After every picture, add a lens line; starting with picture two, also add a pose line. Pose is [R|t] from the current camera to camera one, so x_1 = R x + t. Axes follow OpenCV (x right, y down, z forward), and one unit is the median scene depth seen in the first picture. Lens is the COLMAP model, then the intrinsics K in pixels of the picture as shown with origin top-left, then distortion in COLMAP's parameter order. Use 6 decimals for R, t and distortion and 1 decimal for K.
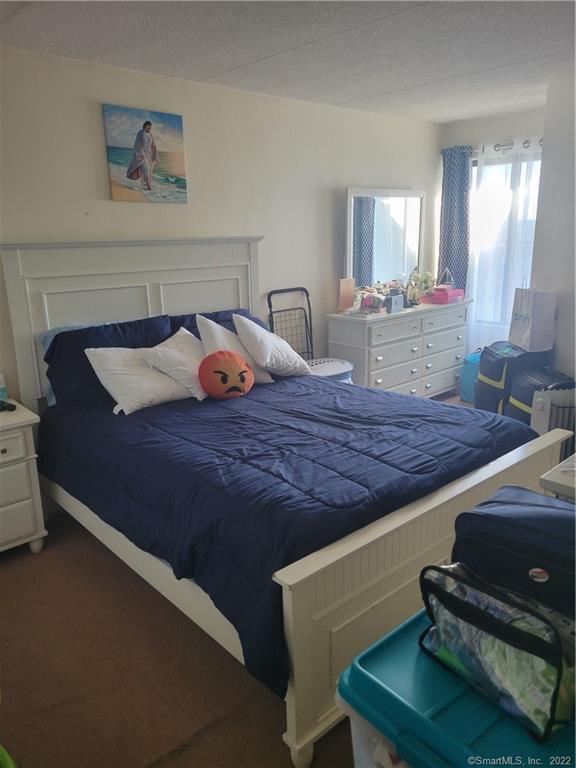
lens RADIAL K [[555.6, 0, 289.4], [0, 555.6, 362.9], [0, 0, 1]] dist [0.047234, -0.002165]
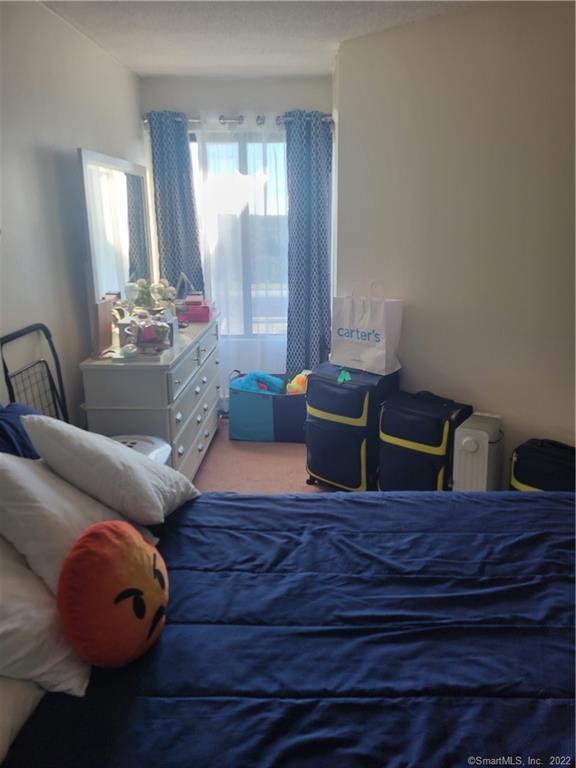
lens RADIAL K [[555.6, 0, 289.4], [0, 555.6, 362.9], [0, 0, 1]] dist [0.047234, -0.002165]
pose [[0.701766, -0.163546, 0.693381, -0.226713], [0.154702, 0.985052, 0.075769, -0.118615], [-0.695407, 0.054095, 0.716577, 0.508156]]
